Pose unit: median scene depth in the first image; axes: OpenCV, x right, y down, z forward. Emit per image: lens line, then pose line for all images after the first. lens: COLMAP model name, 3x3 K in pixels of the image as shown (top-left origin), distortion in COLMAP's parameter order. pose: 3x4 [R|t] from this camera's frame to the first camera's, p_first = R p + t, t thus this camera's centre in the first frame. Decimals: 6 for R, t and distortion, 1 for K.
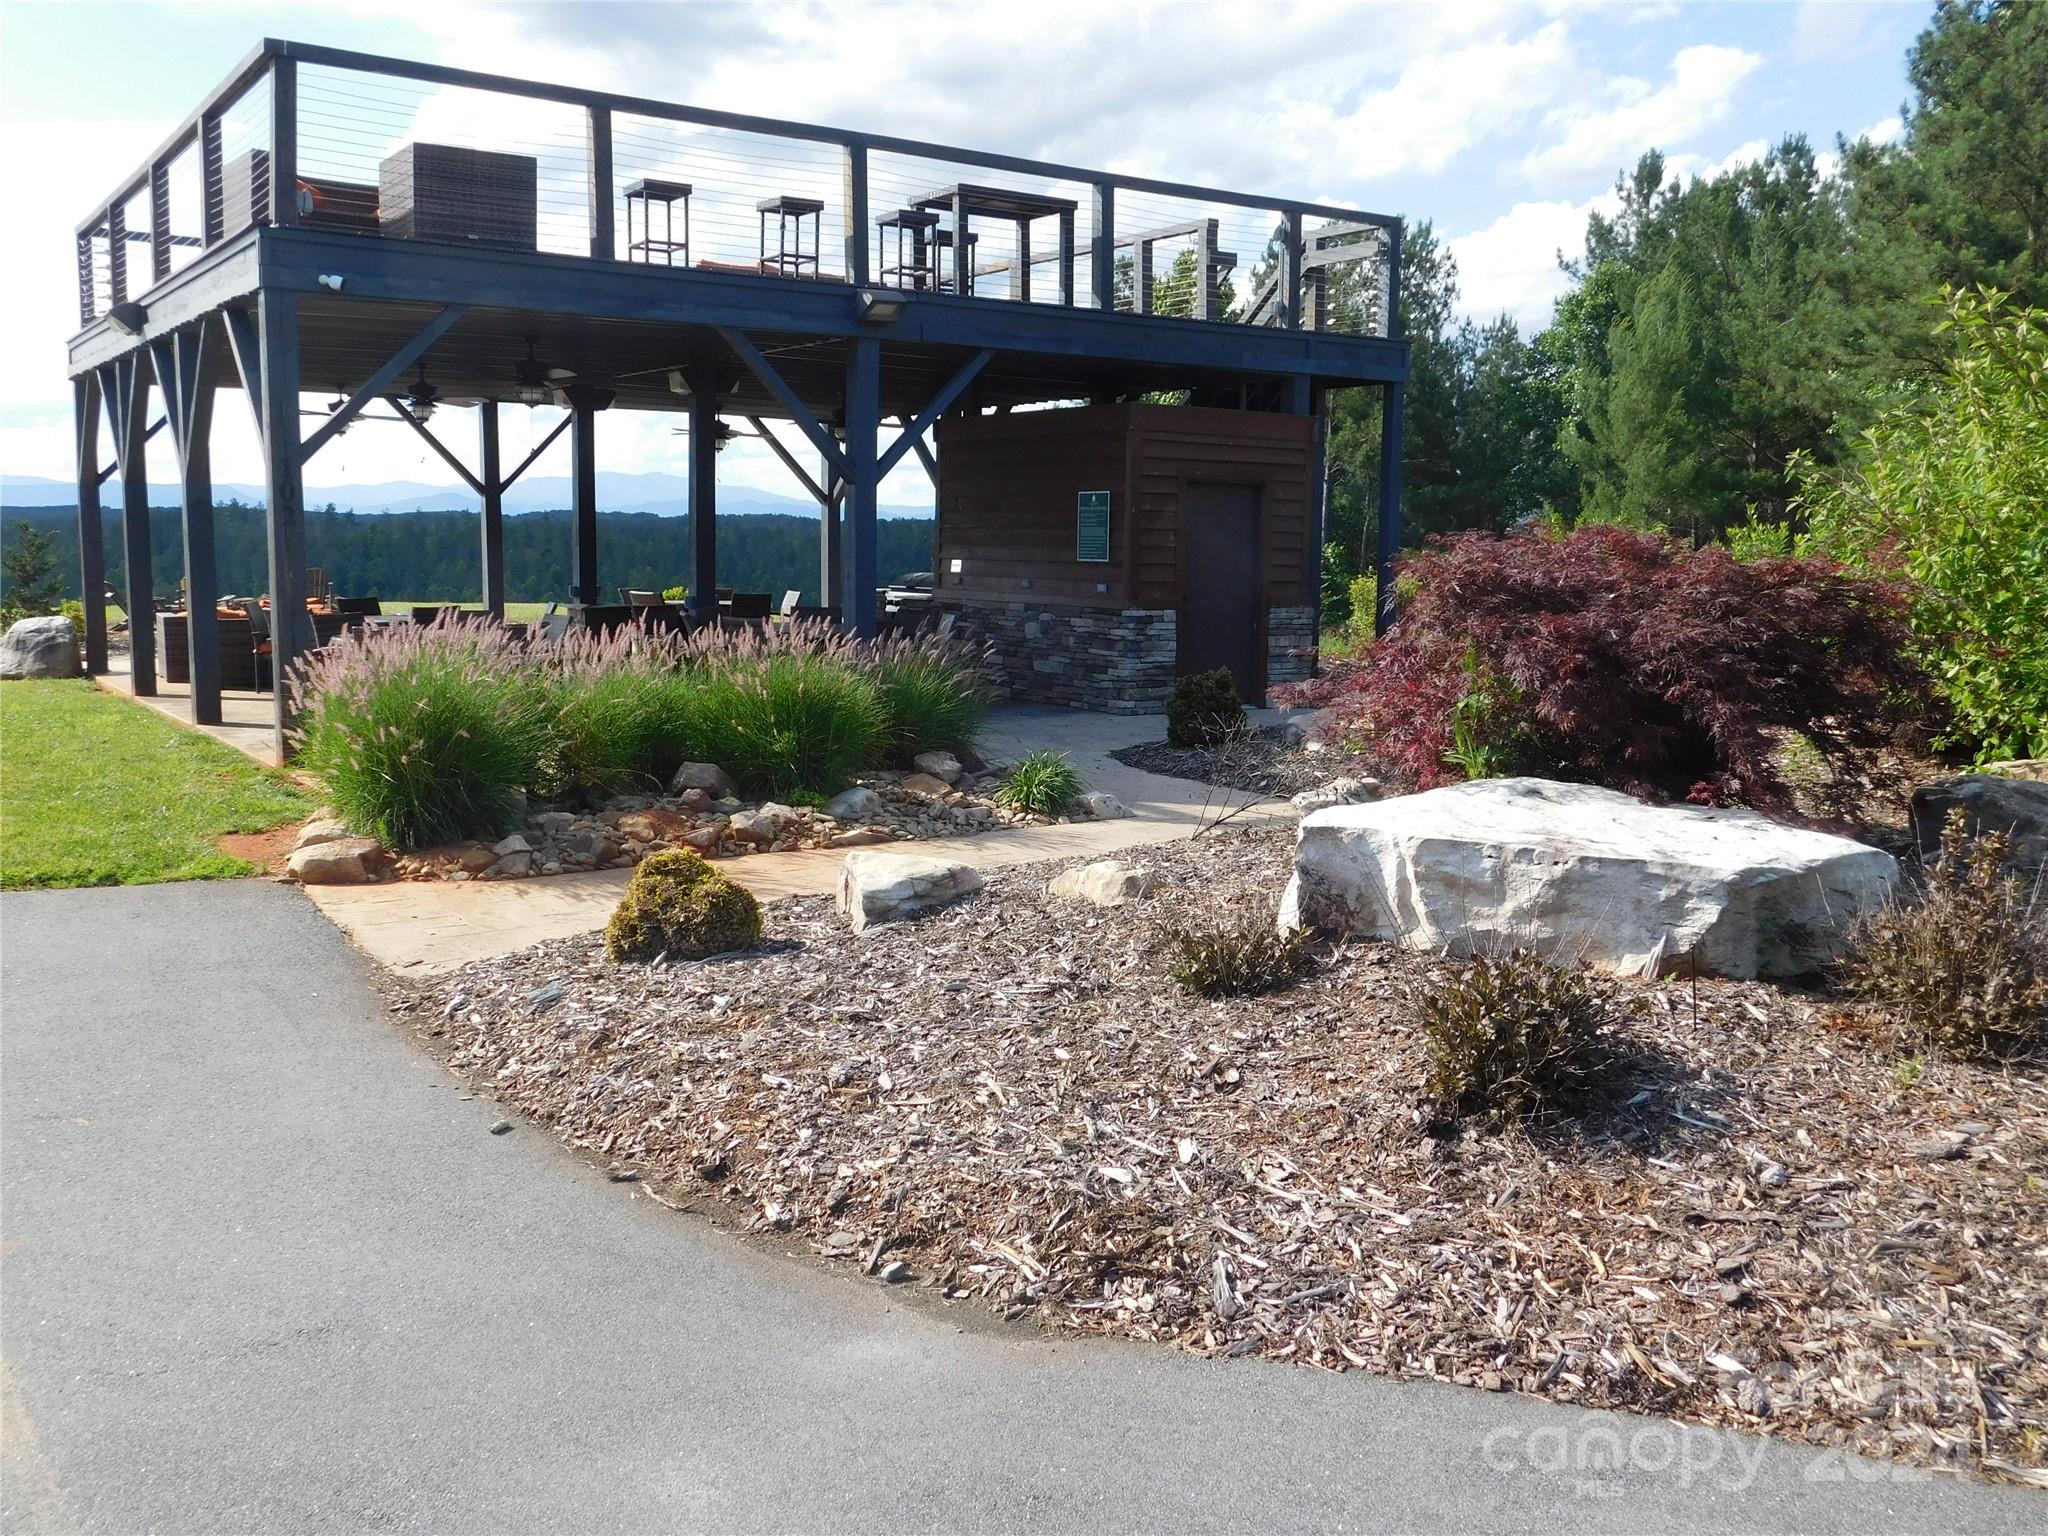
lens RADIAL K [[1806.2, 0, 1015.1], [0, 1806.2, 762.3], [0, 0, 1]] dist [-0.015775, 0.000602]
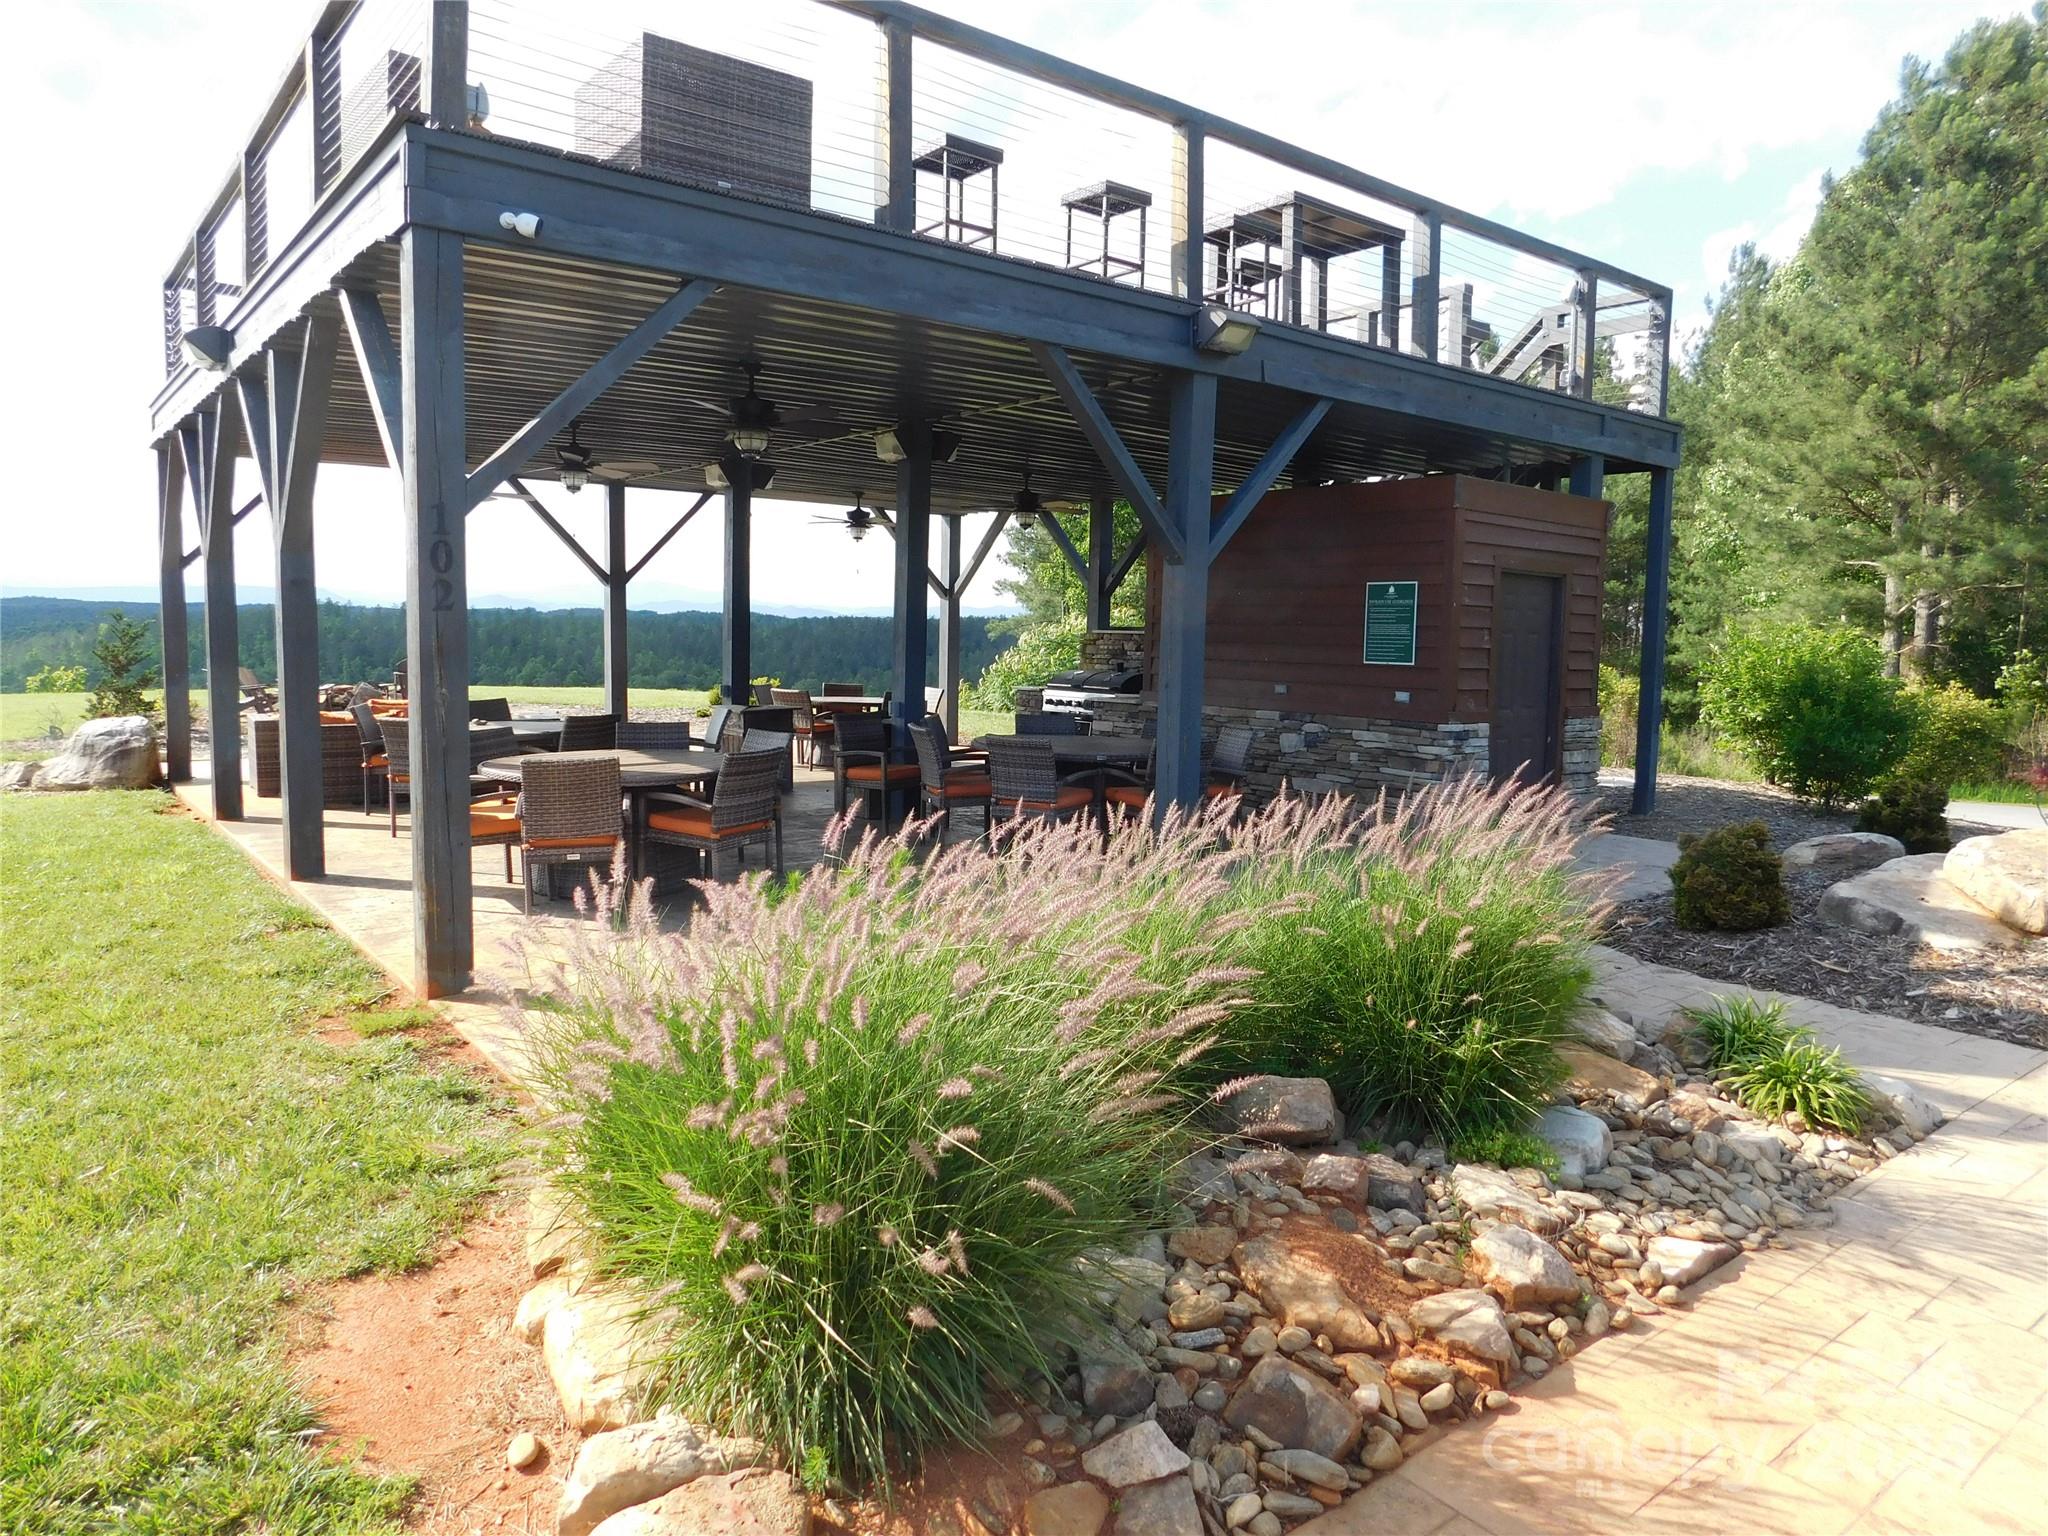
lens RADIAL K [[1359.7, 0, 1020.9], [0, 1359.7, 757.2], [0, 0, 1]] dist [-0.070454, 0.046852]
pose [[0.997549, 0.001250, 0.069953, -0.179069], [0.001024, 0.999473, -0.032453, -0.049494], [-0.069957, 0.032445, 0.997022, 0.398145]]
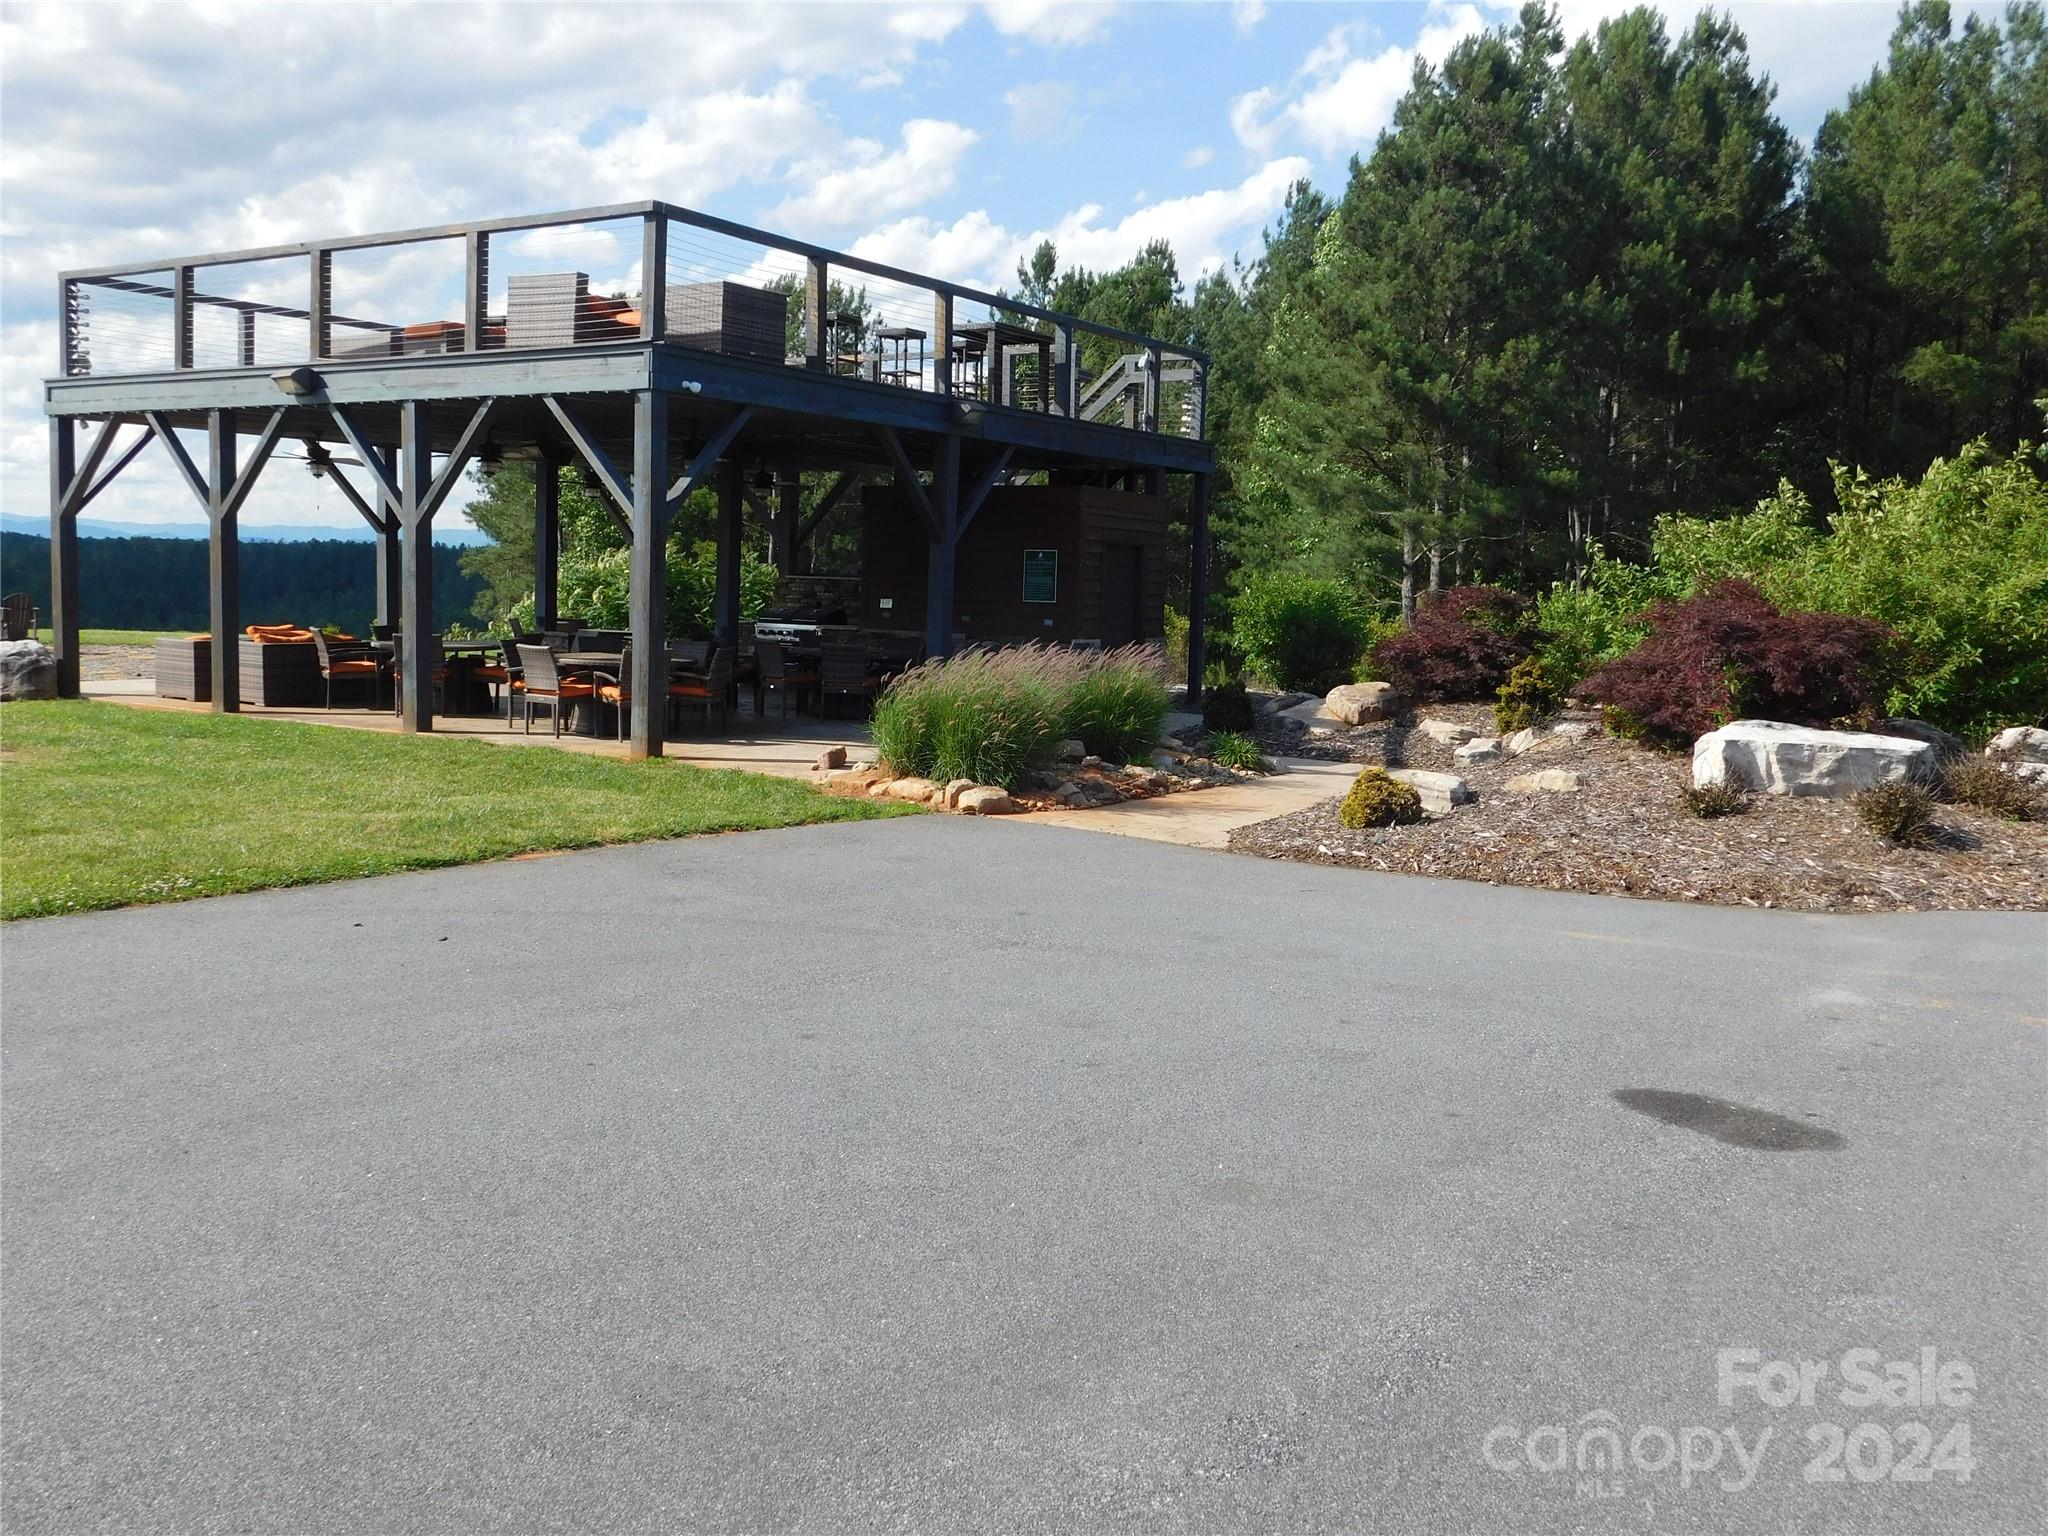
lens RADIAL K [[1806.2, 0, 1012.2], [0, 1806.2, 769.8], [0, 0, 1]] dist [-0.015775, 0.000602]
pose [[0.922925, -0.023687, 0.384250, -0.508486], [0.028655, 0.999563, -0.007208, 0.022078], [-0.383911, 0.017664, 0.923201, -0.227487]]
